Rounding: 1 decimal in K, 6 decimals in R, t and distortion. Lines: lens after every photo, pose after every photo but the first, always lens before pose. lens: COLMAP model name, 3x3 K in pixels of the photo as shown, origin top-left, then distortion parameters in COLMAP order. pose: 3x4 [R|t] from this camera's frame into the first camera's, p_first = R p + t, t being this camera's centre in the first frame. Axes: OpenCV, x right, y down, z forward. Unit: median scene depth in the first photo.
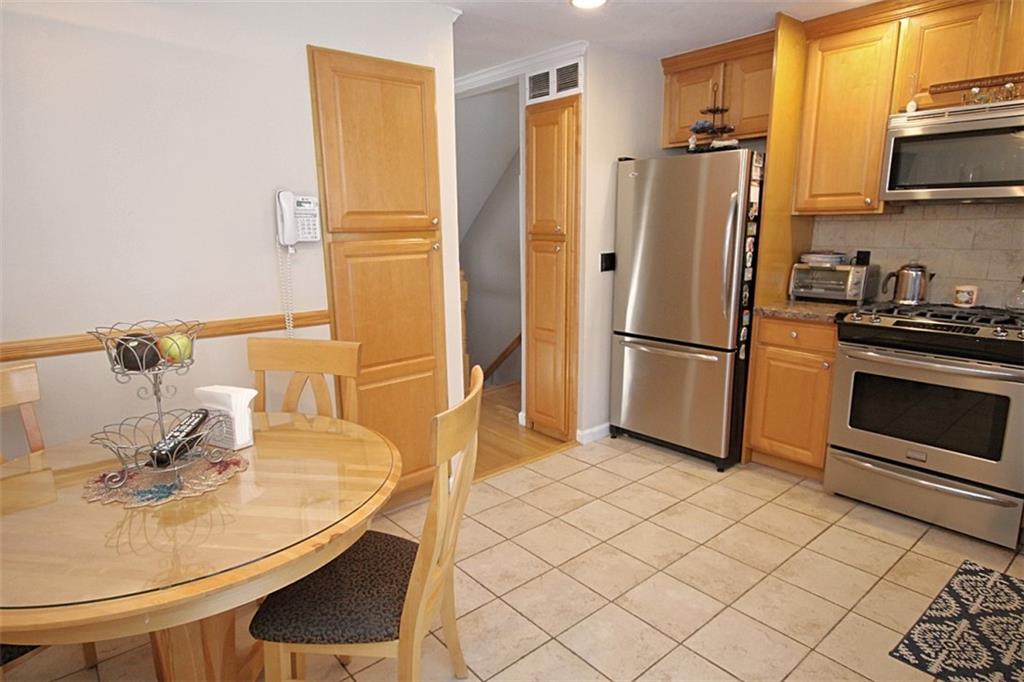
lens RADIAL K [[603.5, 0, 512.0], [0, 603.5, 341.0], [0, 0, 1]] dist [0.017599, -0.000571]
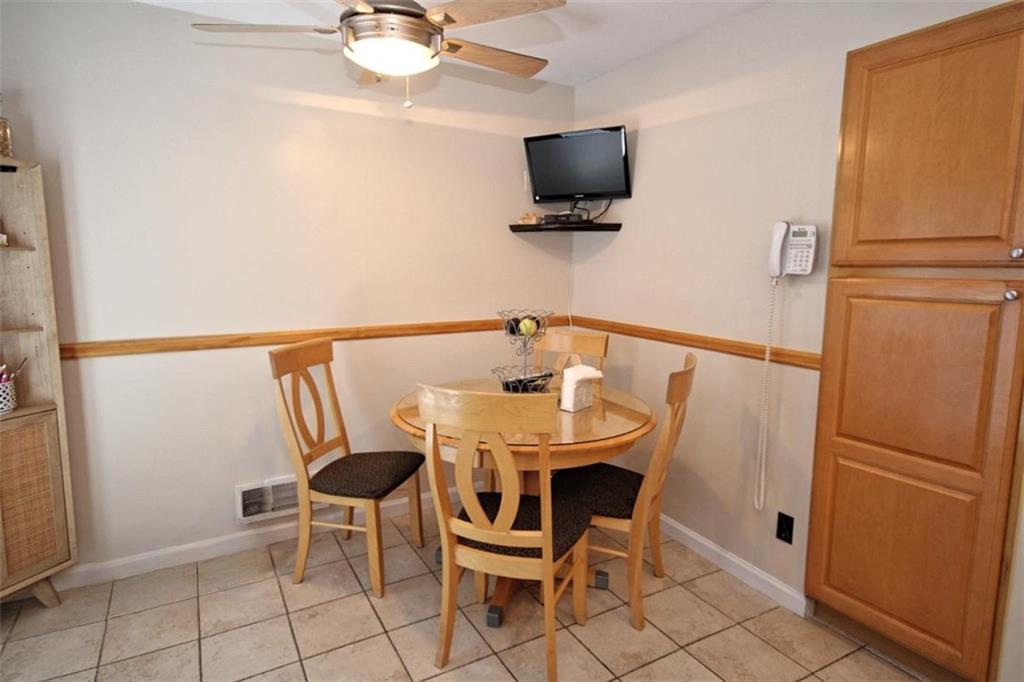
lens RADIAL K [[549.8, 0, 512.0], [0, 549.8, 341.0], [0, 0, 1]] dist [0.011120, -0.001889]
pose [[-0.175811, 0.158547, -0.971573, 0.549643], [-0.198746, 0.960906, 0.192770, -0.137847], [0.964153, 0.226987, -0.137427, 0.695157]]
